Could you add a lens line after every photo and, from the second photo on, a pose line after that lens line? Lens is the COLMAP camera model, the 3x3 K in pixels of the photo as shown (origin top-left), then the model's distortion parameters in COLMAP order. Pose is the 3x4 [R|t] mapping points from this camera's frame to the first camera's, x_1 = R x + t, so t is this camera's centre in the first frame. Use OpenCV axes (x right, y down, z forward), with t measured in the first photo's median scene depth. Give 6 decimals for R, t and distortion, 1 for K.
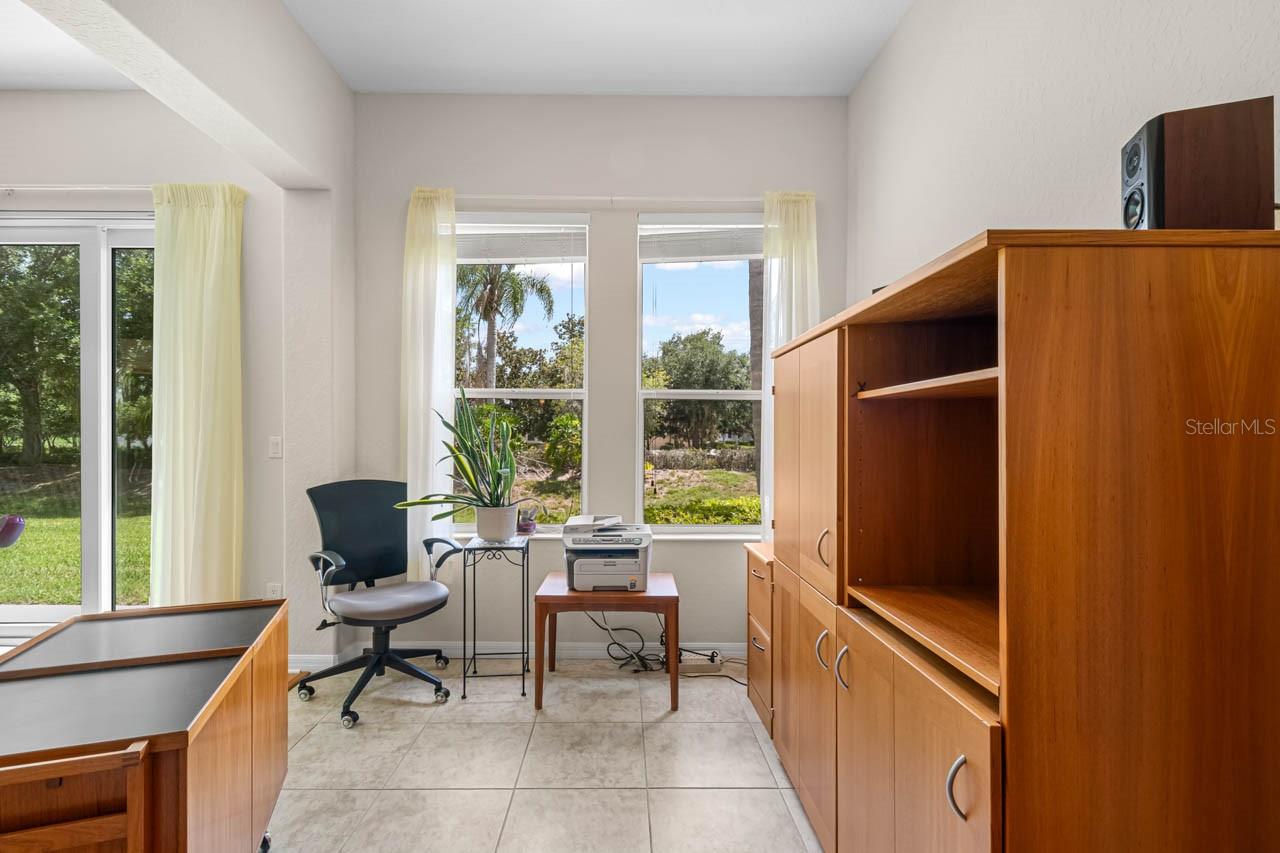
lens RADIAL K [[583.1, 0, 609.1], [0, 583.1, 427.8], [0, 0, 1]] dist [0.001817, -0.000016]
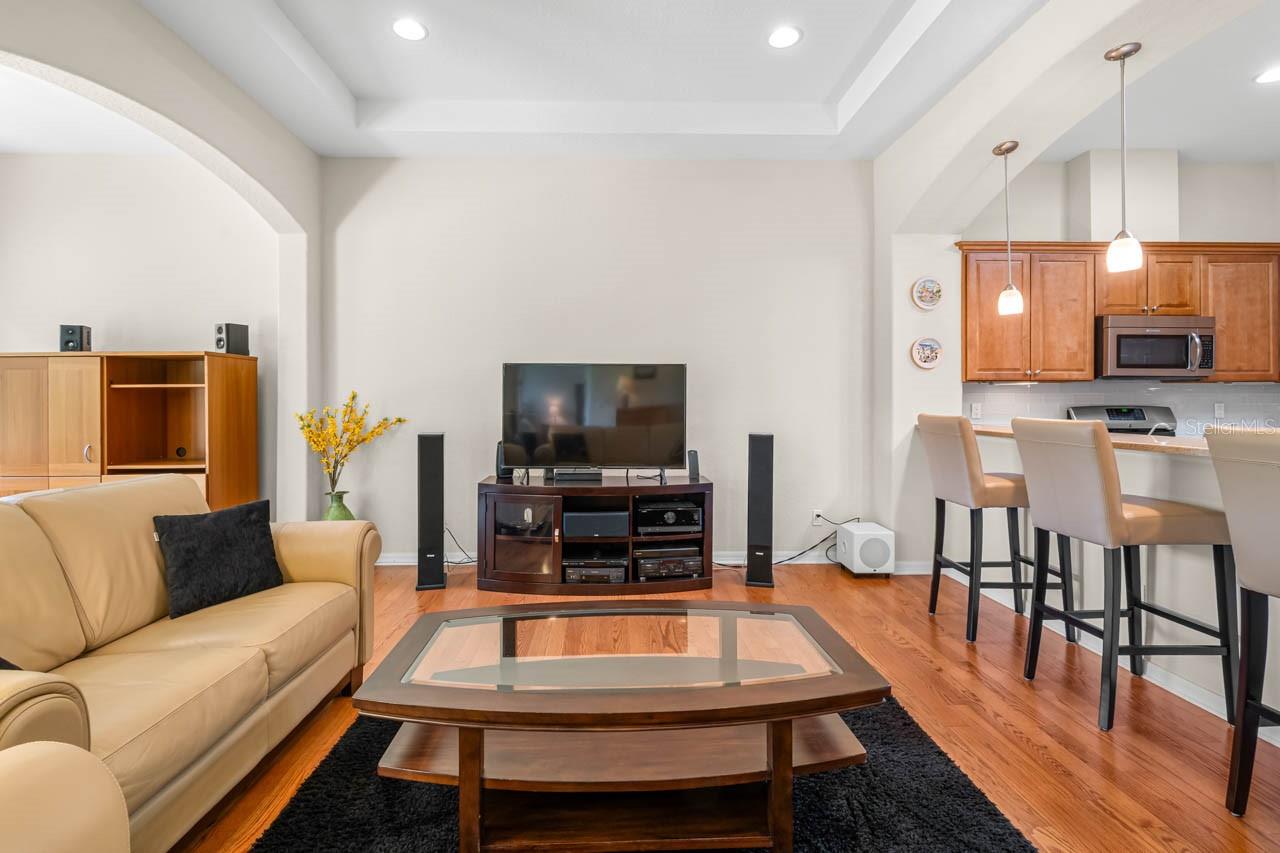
lens RADIAL K [[571.0, 0, 612.4], [0, 571.0, 403.9], [0, 0, 1]] dist [-0.001492, -0.000385]
pose [[-0.032470, -0.006297, 0.999453, -1.032593], [-0.003749, 0.999974, 0.006179, -0.002320], [-0.999466, -0.003547, -0.032492, -0.511397]]
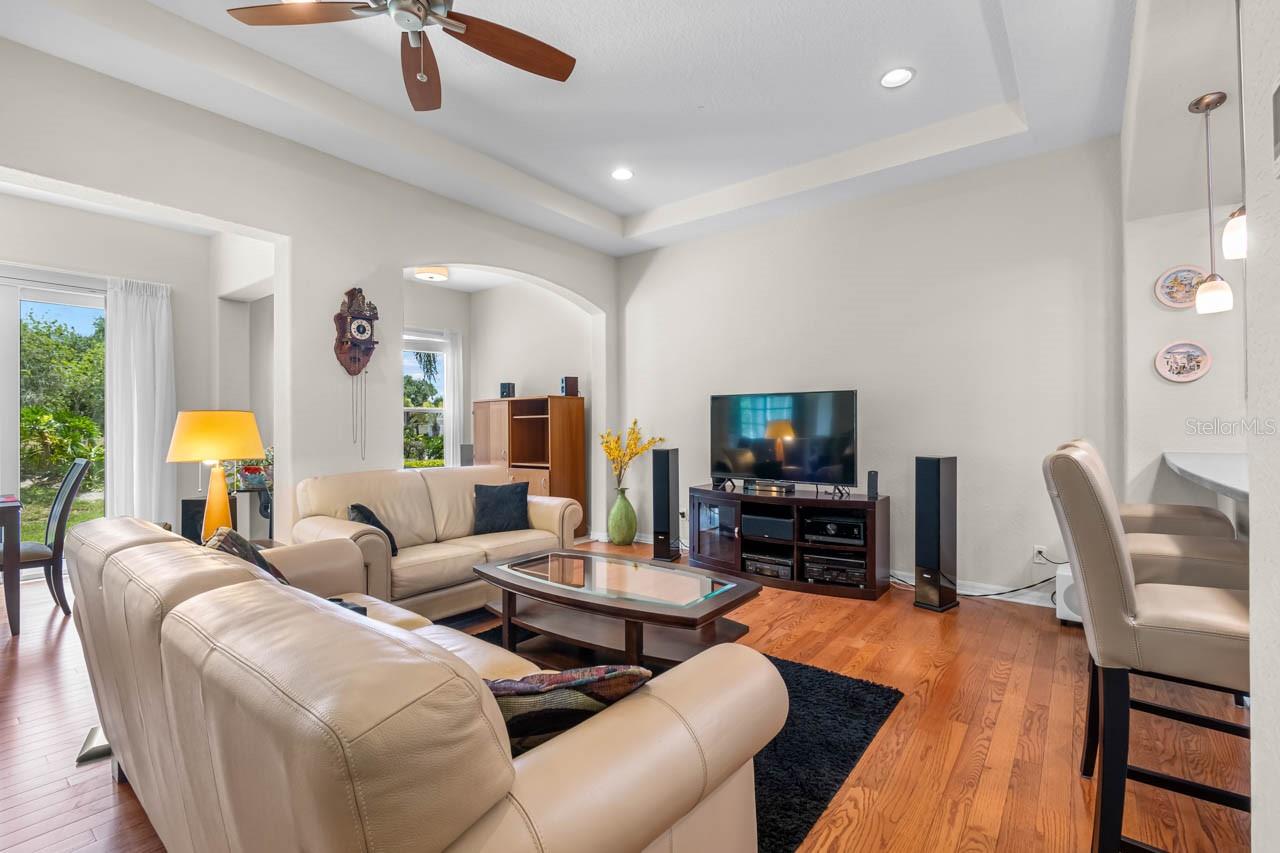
lens RADIAL K [[559.8, 0, 640.0], [0, 559.8, 426.5], [0, 0, 1]] dist [-0.010440, -0.000053]
pose [[0.606755, -0.005897, 0.794867, -1.152848], [0.002548, 0.999982, 0.005474, -0.004888], [-0.794885, -0.001296, 0.606759, -1.126786]]
